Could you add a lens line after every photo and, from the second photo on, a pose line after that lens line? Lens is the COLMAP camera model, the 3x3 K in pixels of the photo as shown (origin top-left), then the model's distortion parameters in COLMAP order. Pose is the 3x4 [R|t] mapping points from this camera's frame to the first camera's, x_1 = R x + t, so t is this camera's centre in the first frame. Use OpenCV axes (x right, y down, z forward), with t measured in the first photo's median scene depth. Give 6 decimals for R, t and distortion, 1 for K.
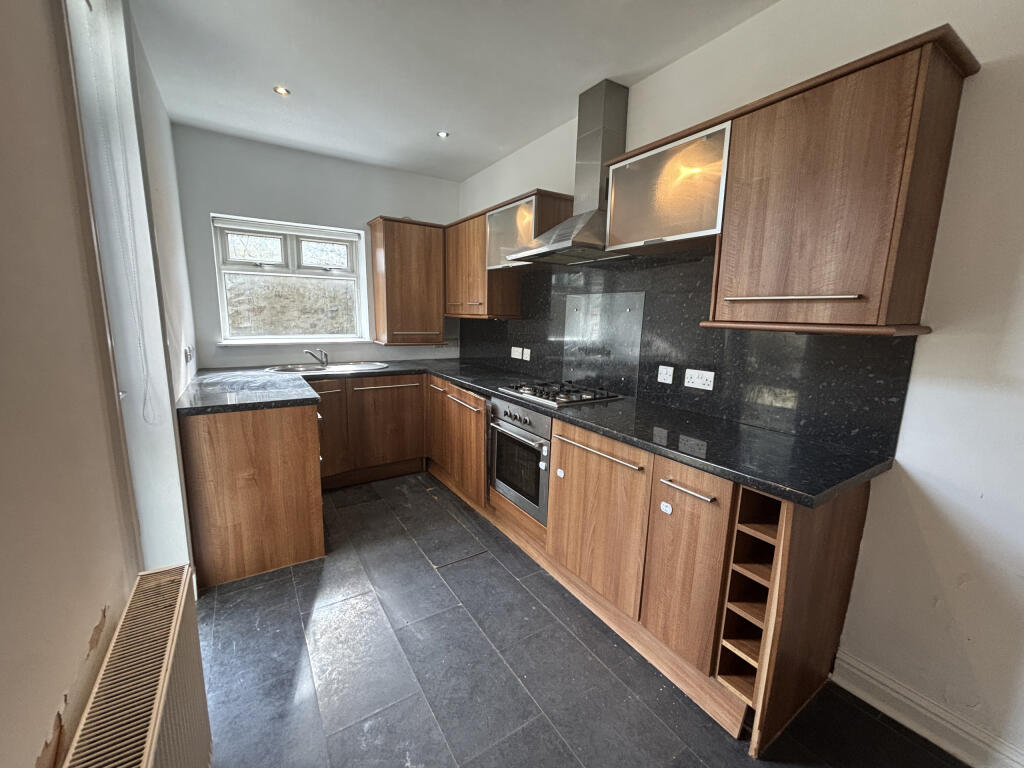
lens RADIAL K [[412.8, 0, 512.0], [0, 412.8, 384.0], [0, 0, 1]] dist [0.000116, -0.000048]
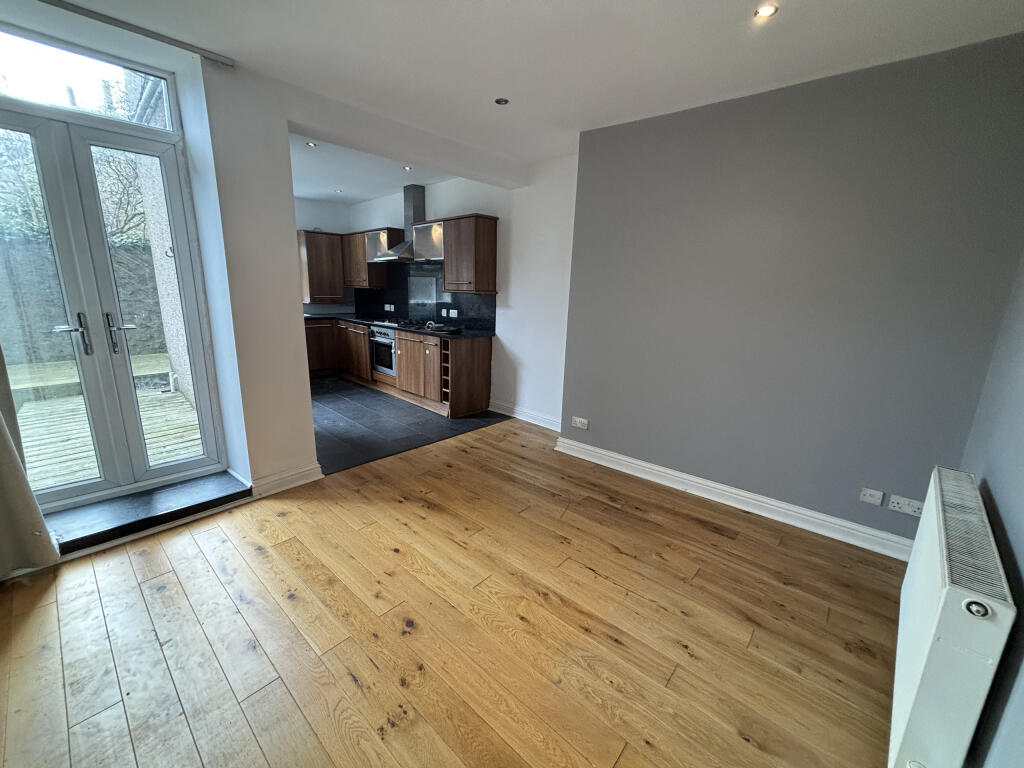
lens RADIAL K [[408.9, 0, 512.0], [0, 408.9, 384.0], [0, 0, 1]] dist [0.001407, -0.000145]
pose [[0.974426, -0.045897, 0.219970, 0.184939], [0.030085, 0.996752, 0.074705, 0.196722], [-0.222684, -0.066177, 0.972642, -1.247694]]
